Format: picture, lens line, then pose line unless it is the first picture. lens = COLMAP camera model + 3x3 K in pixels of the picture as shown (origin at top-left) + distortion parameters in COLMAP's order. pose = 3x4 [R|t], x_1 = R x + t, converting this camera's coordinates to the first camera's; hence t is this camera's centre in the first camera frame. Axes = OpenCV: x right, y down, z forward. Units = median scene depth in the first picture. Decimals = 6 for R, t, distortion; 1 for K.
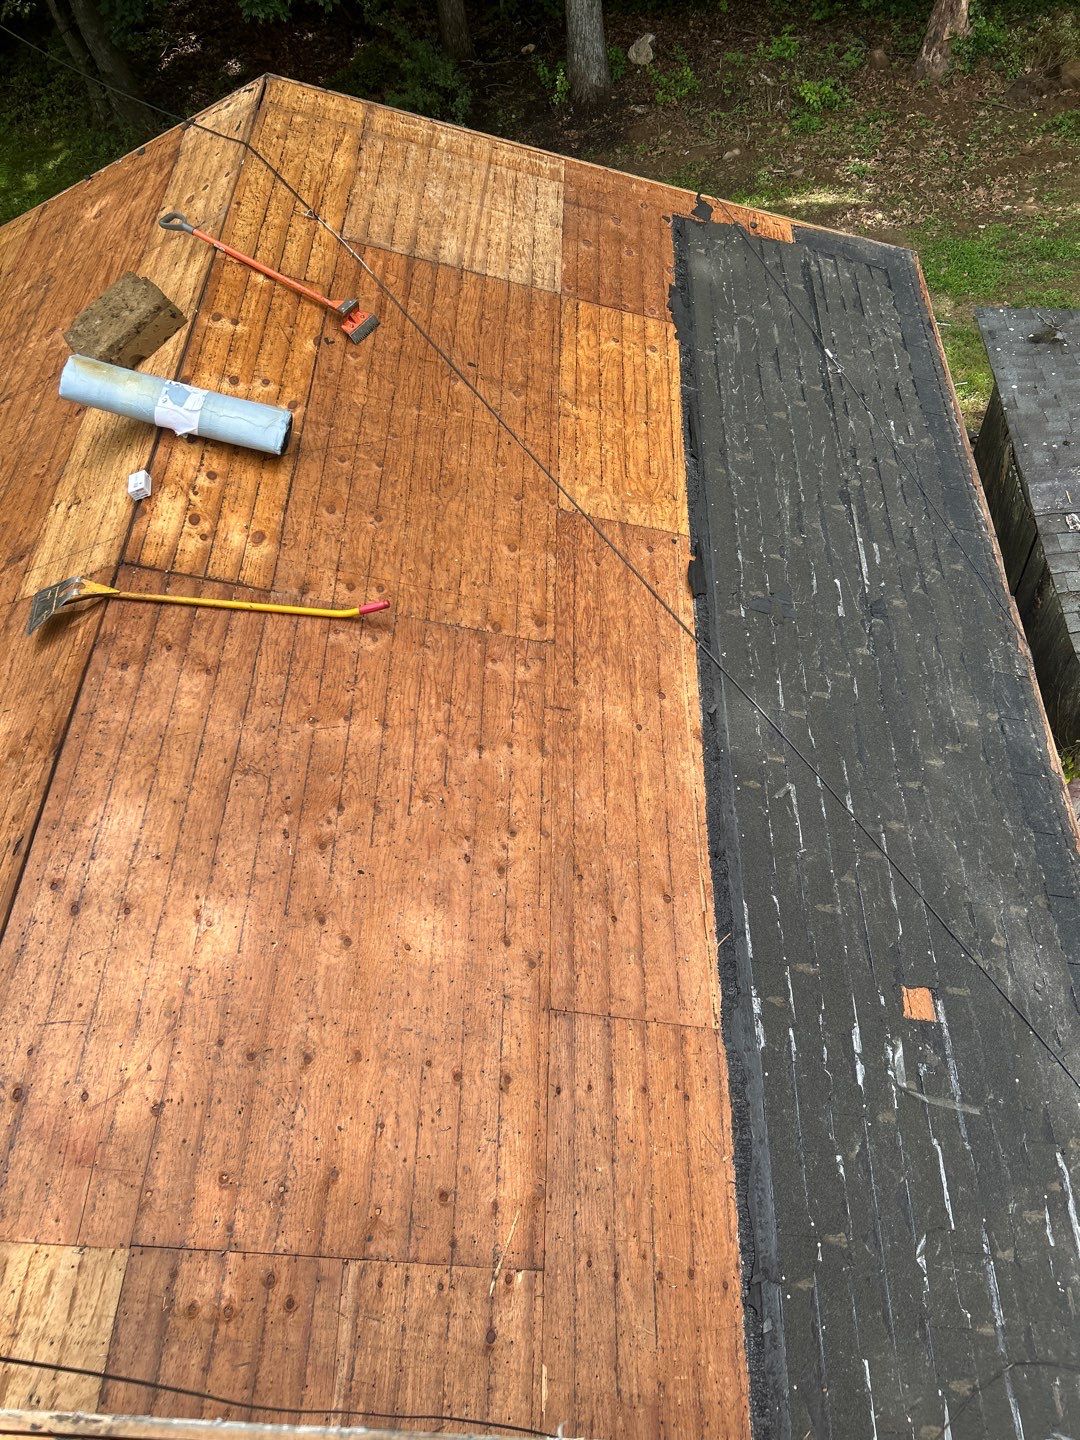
lens RADIAL K [[1069.6, 0, 540.0], [0, 1069.6, 720.0], [0, 0, 1]] dist [0.048796, -0.056374]
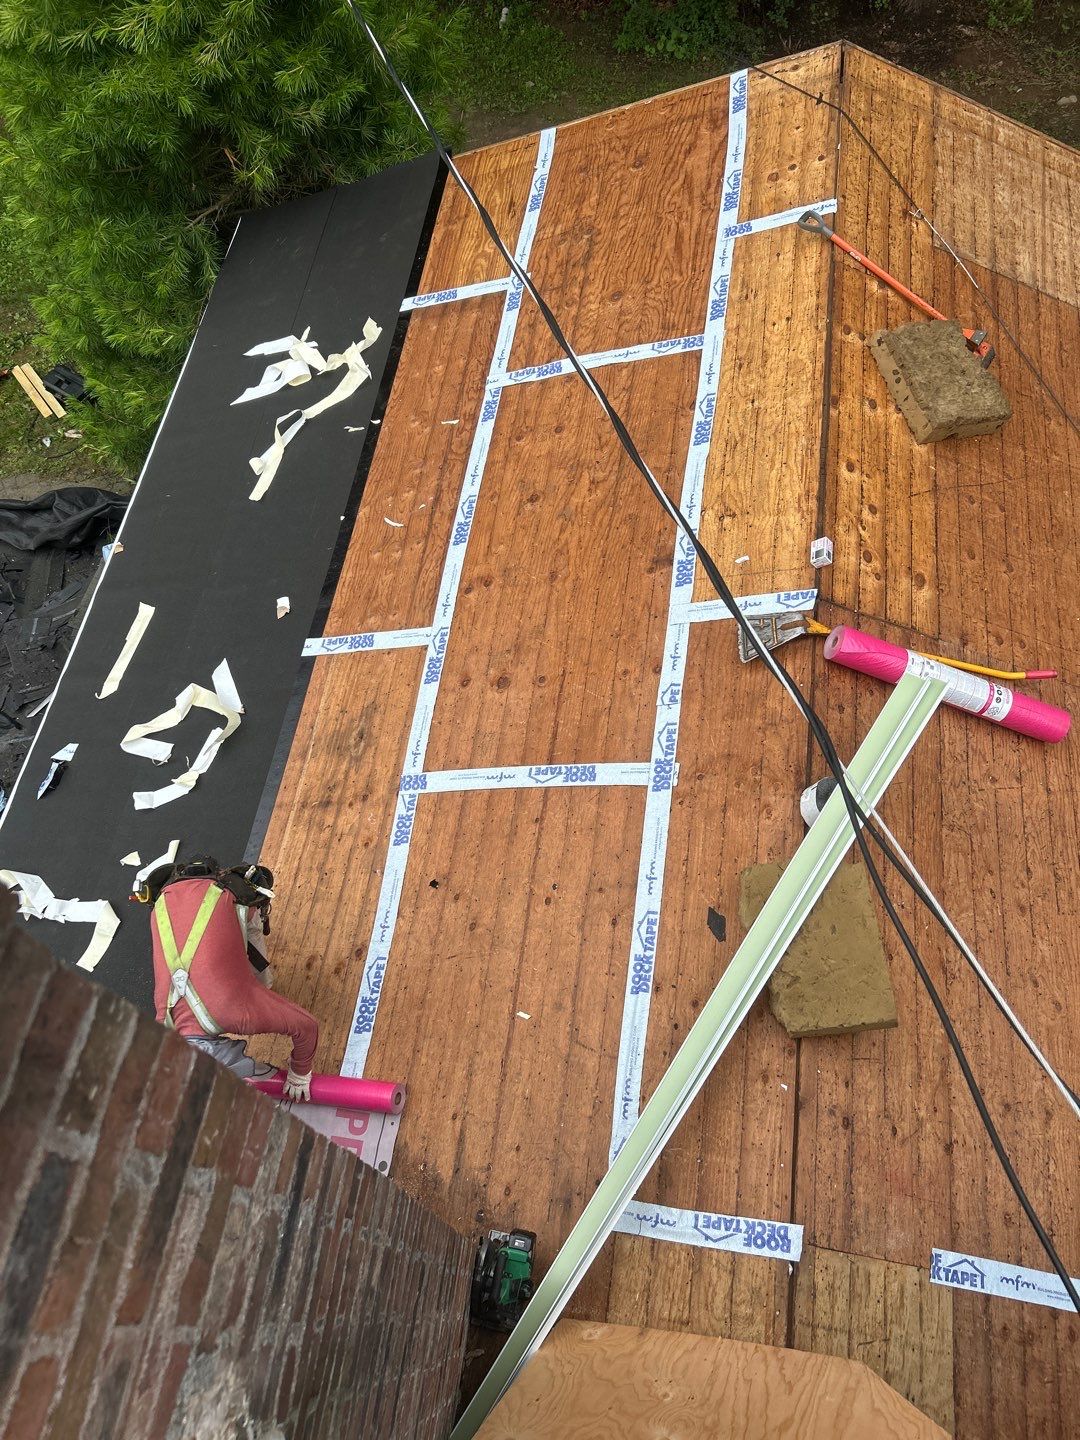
lens RADIAL K [[1069.6, 0, 540.0], [0, 1069.6, 720.0], [0, 0, 1]] dist [0.048796, -0.056374]
pose [[0.989375, 0.145380, 0.001553, -0.495407], [-0.144460, 0.981798, 0.123301, -0.092213], [0.016400, -0.122216, 0.992368, -0.043142]]
